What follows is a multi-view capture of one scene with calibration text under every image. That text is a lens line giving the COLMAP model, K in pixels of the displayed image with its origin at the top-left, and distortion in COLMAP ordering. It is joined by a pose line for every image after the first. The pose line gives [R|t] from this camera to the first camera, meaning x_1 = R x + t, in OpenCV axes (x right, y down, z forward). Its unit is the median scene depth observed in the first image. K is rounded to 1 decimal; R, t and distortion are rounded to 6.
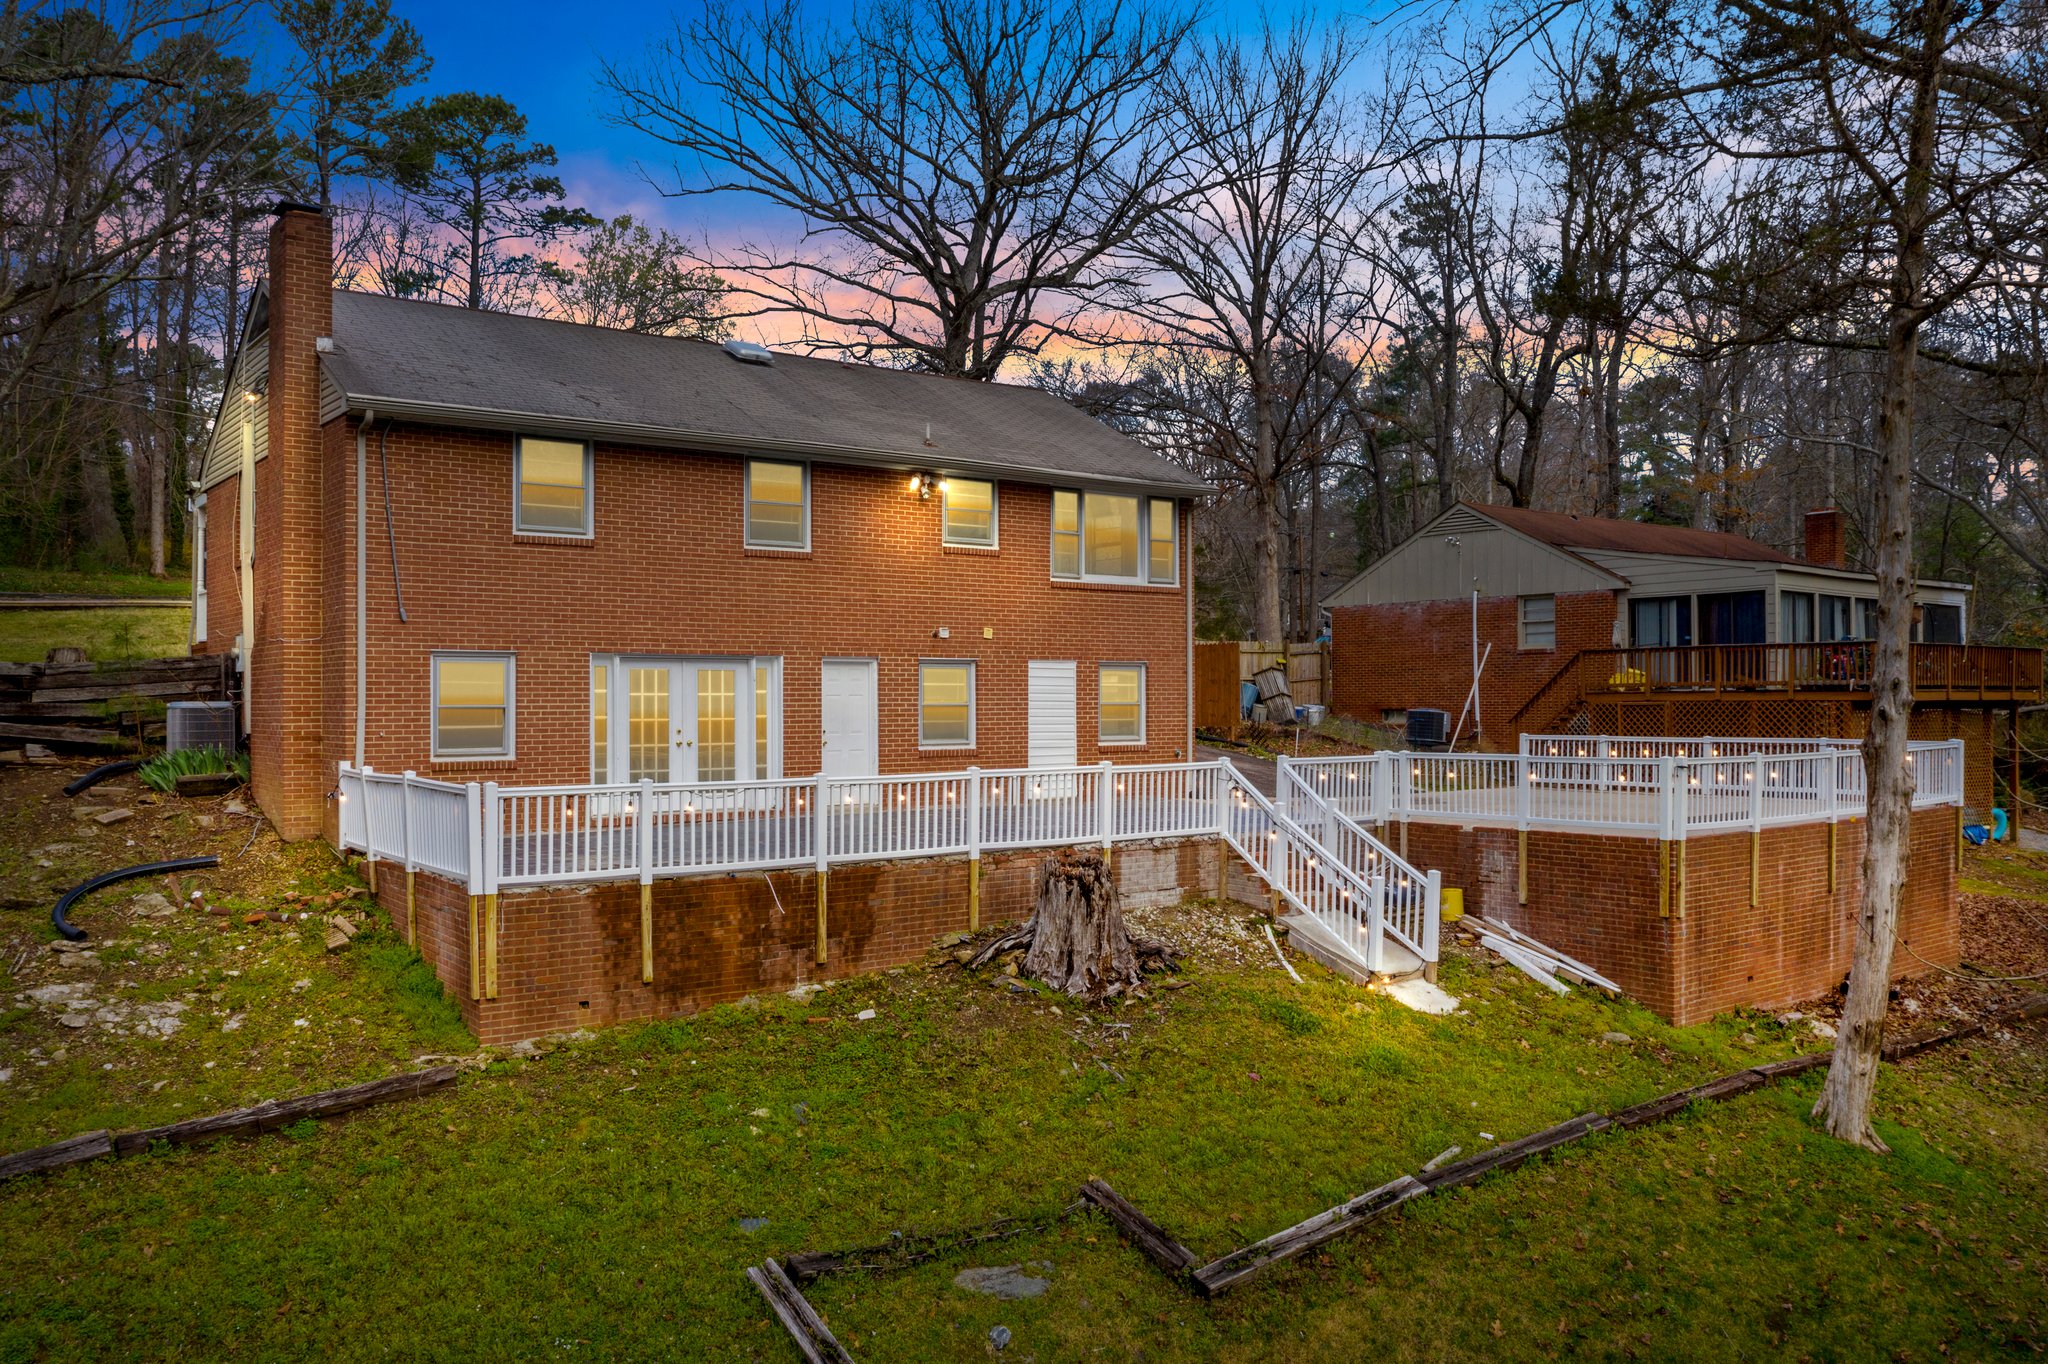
lens RADIAL K [[1586.9, 0, 1016.1], [0, 1586.9, 677.1], [0, 0, 1]] dist [-0.030077, 0.007703]
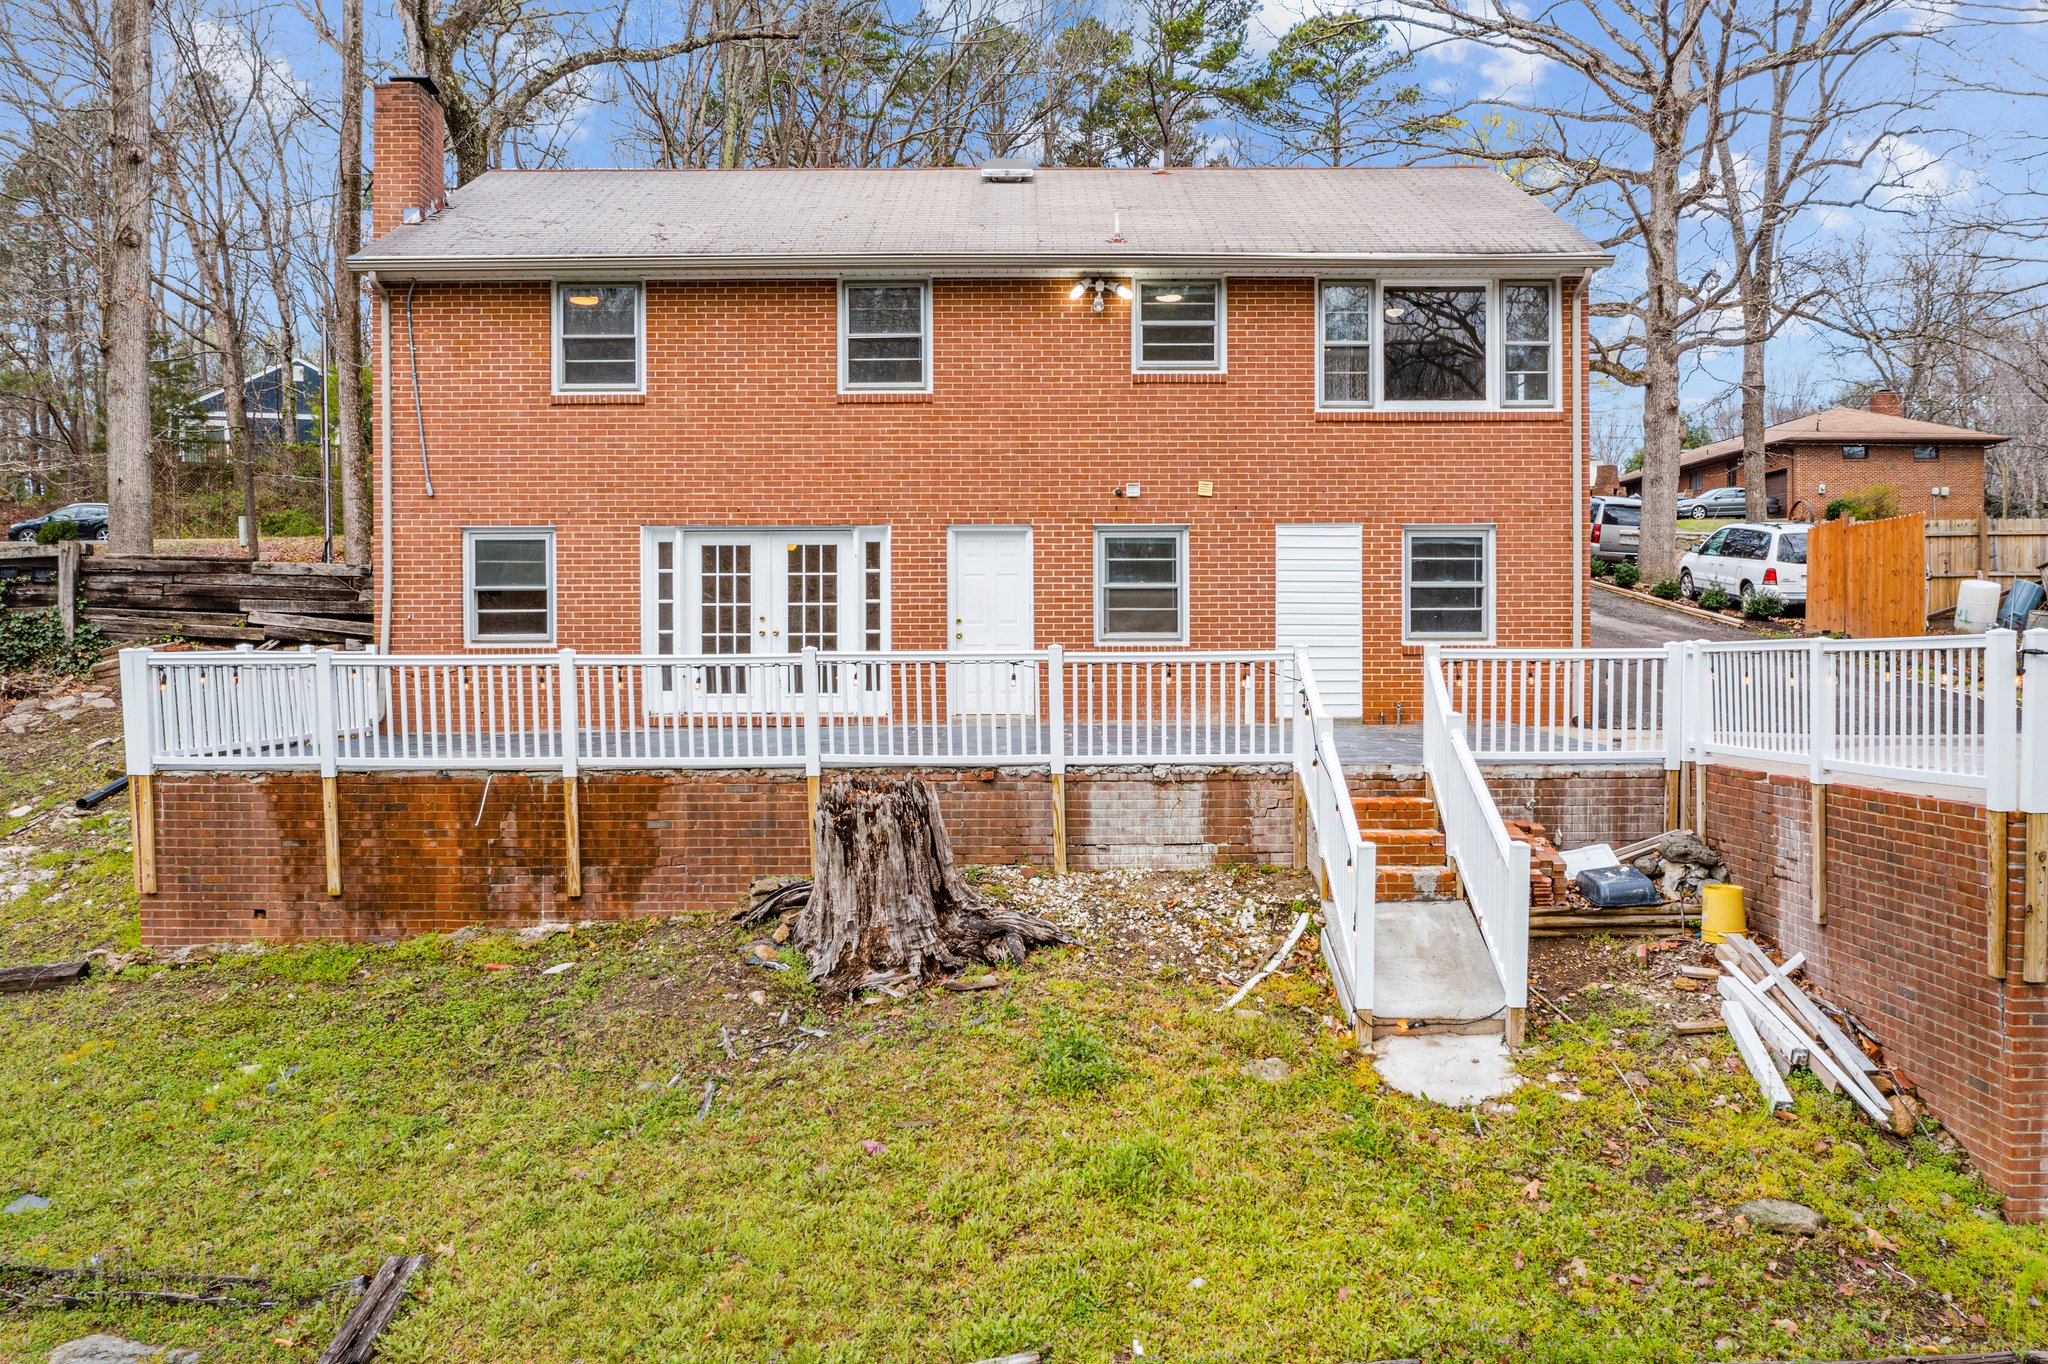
lens RADIAL K [[1586.9, 0, 1016.1], [0, 1586.9, 677.1], [0, 0, 1]] dist [-0.030077, 0.007703]
pose [[0.796390, 0.009227, -0.604713, 0.493814], [0.009196, 0.999583, 0.027363, 0.053408], [0.604713, -0.027353, 0.795974, 0.505258]]
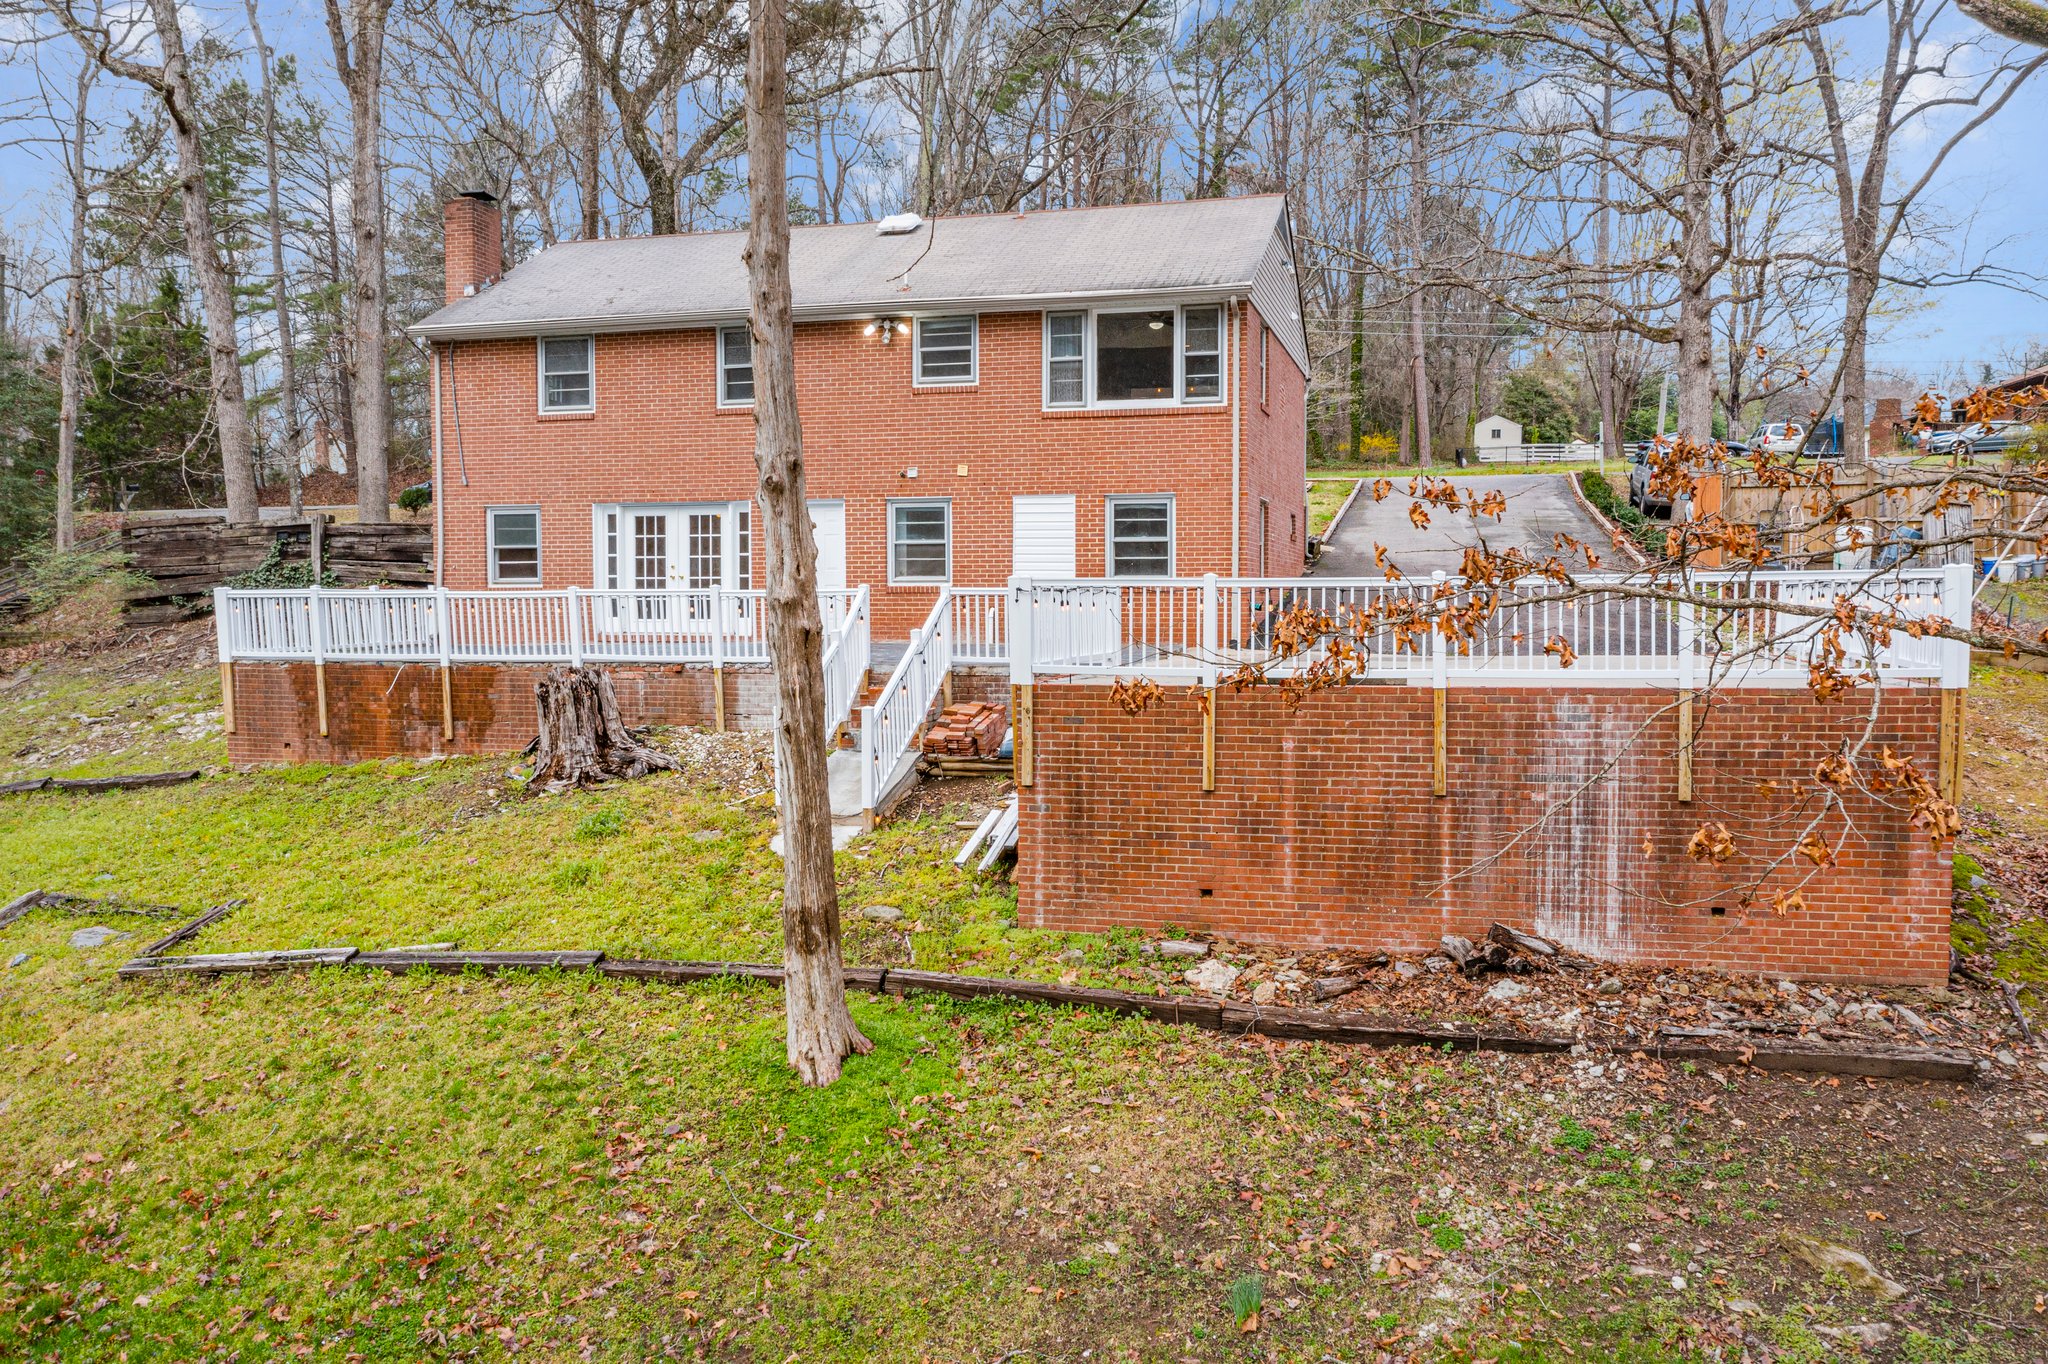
lens RADIAL K [[1586.9, 0, 1016.1], [0, 1586.9, 677.1], [0, 0, 1]] dist [-0.030077, 0.007703]
pose [[0.615785, 0.042068, -0.786790, 1.100885], [0.011018, 0.998016, 0.061986, 0.056500], [0.787837, -0.046839, 0.614100, 0.567880]]
